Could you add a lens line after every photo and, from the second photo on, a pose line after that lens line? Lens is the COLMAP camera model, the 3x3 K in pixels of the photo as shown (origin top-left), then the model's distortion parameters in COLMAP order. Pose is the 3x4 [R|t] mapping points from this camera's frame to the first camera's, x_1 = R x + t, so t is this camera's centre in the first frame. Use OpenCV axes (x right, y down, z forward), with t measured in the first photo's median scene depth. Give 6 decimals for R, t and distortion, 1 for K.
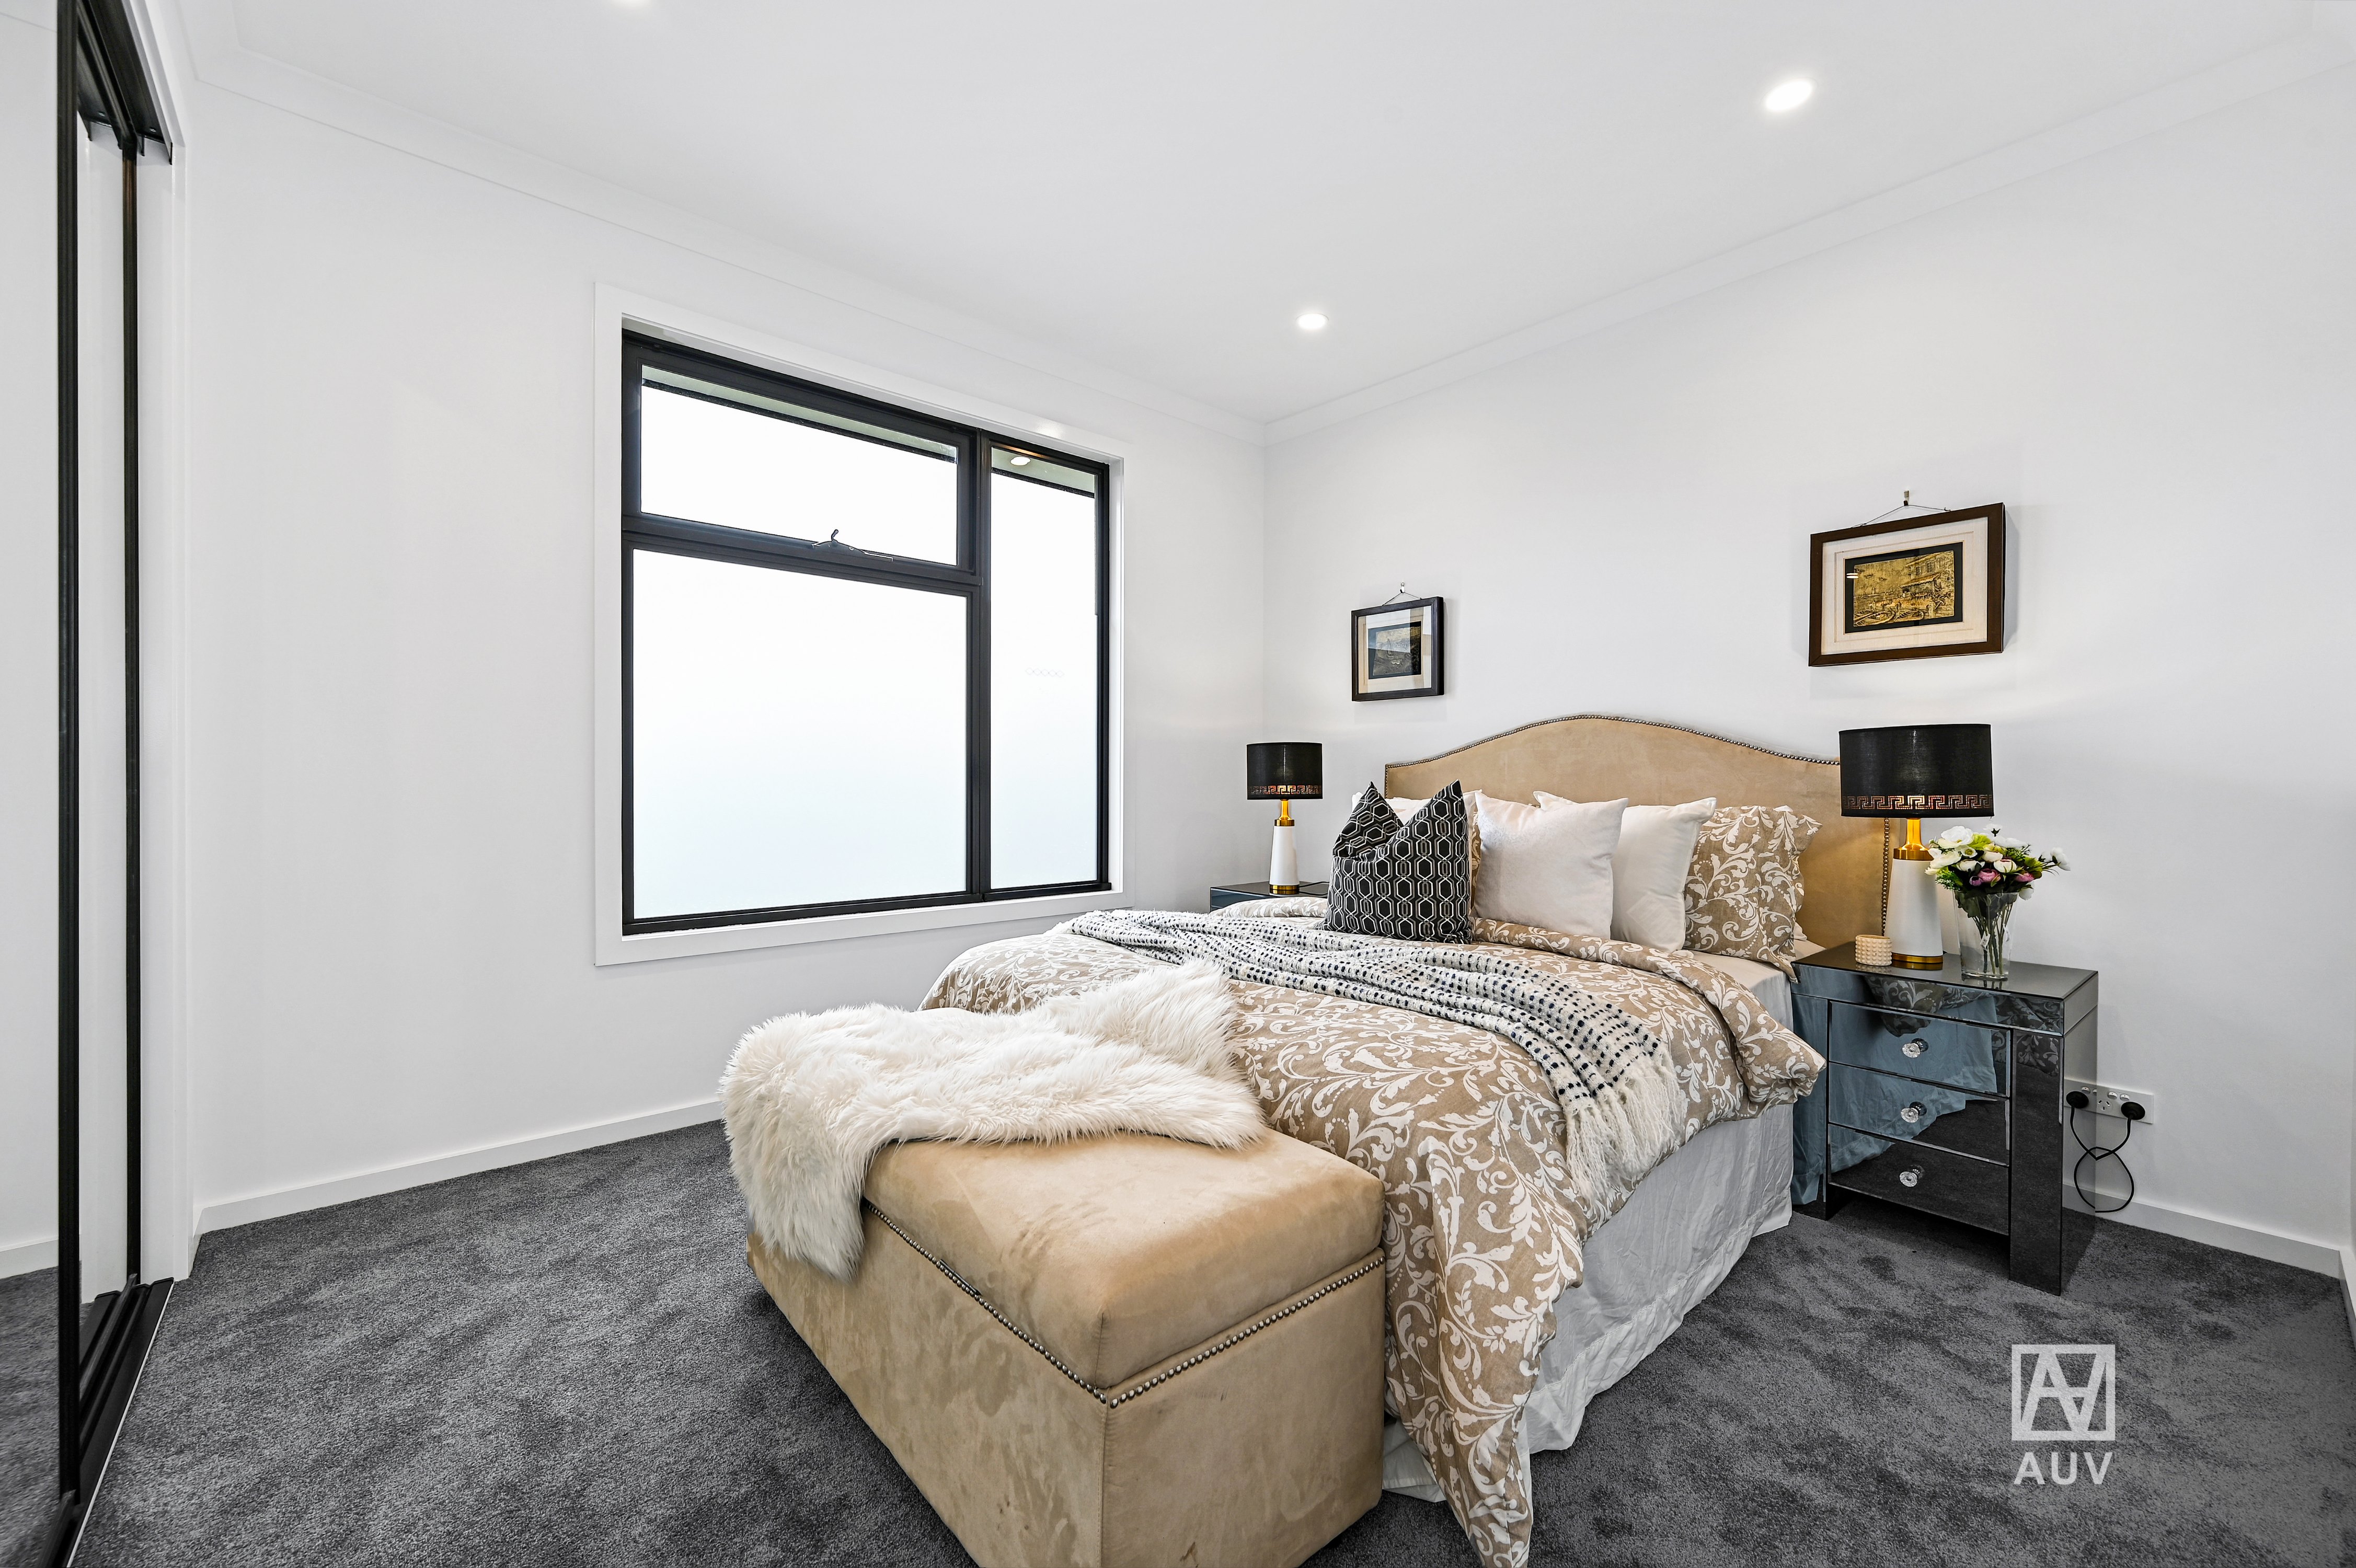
lens RADIAL K [[927.5, 0, 1167.4], [0, 927.5, 775.5], [0, 0, 1]] dist [-0.002115, -0.000288]
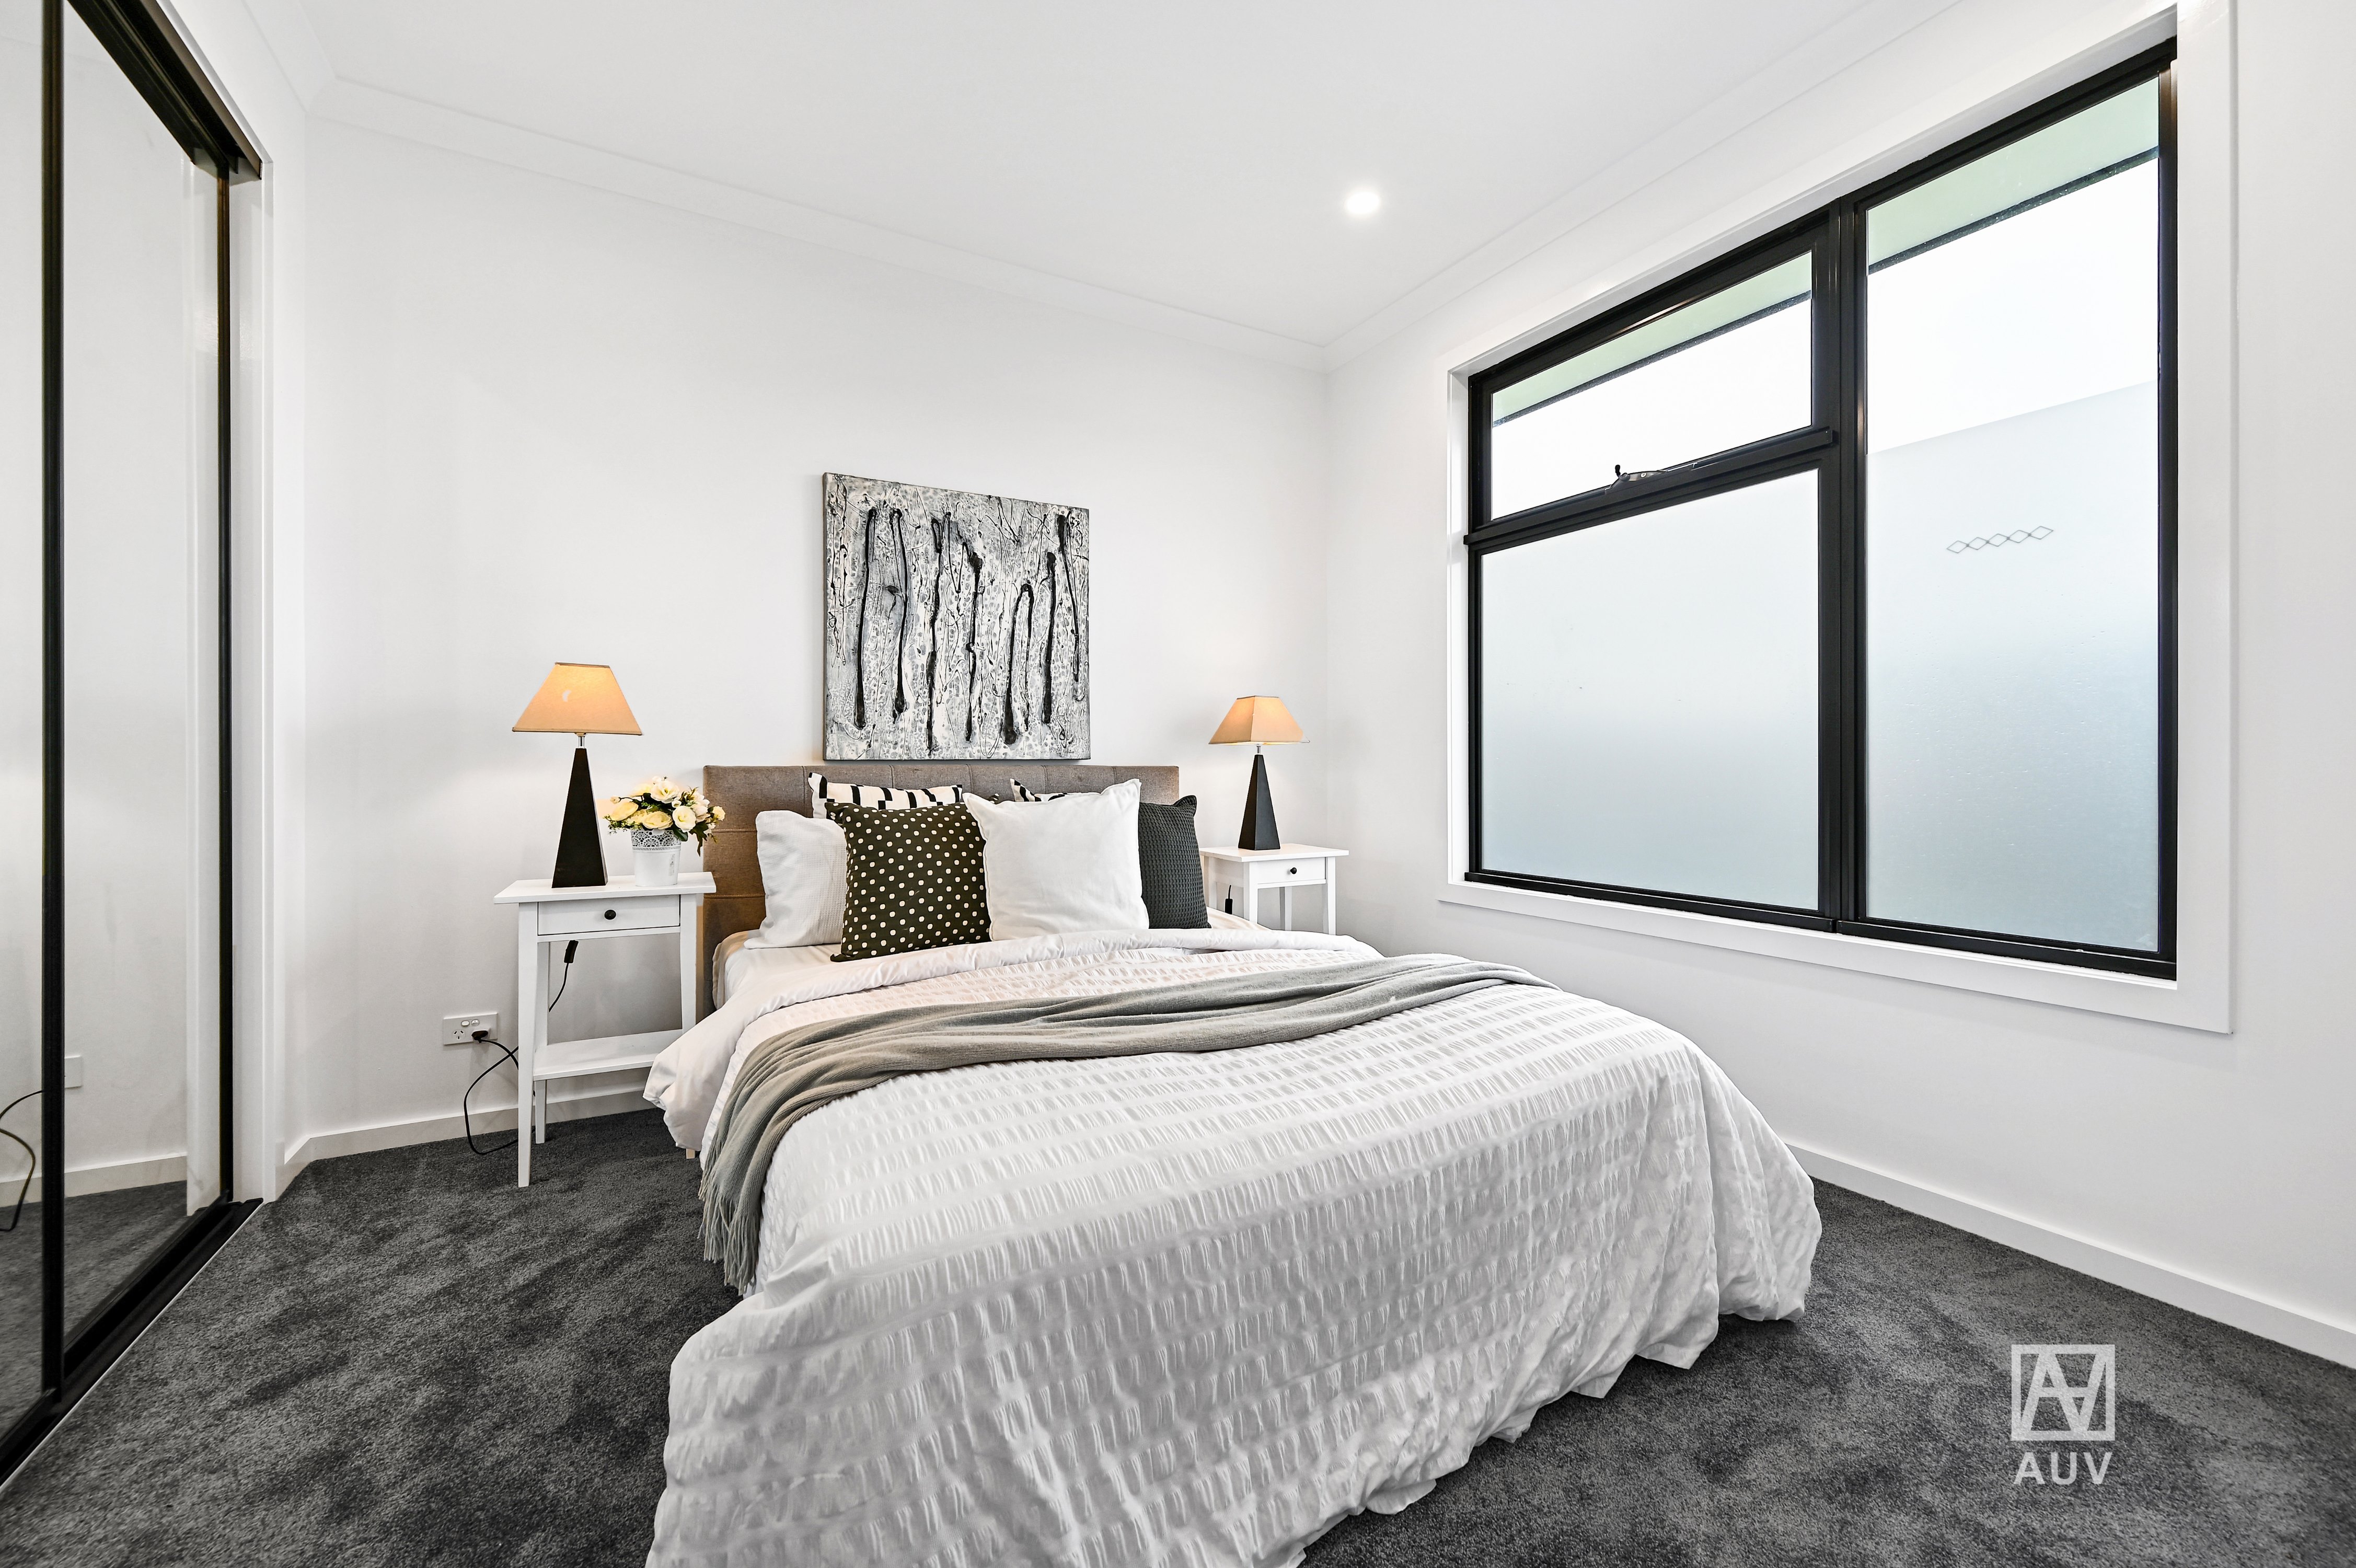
lens RADIAL K [[927.6, 0, 1167.4], [0, 927.6, 775.5], [0, 0, 1]] dist [-0.002115, -0.000288]
pose [[-0.195832, 0.000057, -0.980638, 0.532789], [-0.001714, 0.999998, 0.000400, 0.027683], [0.980636, 0.001759, -0.195831, 0.678074]]
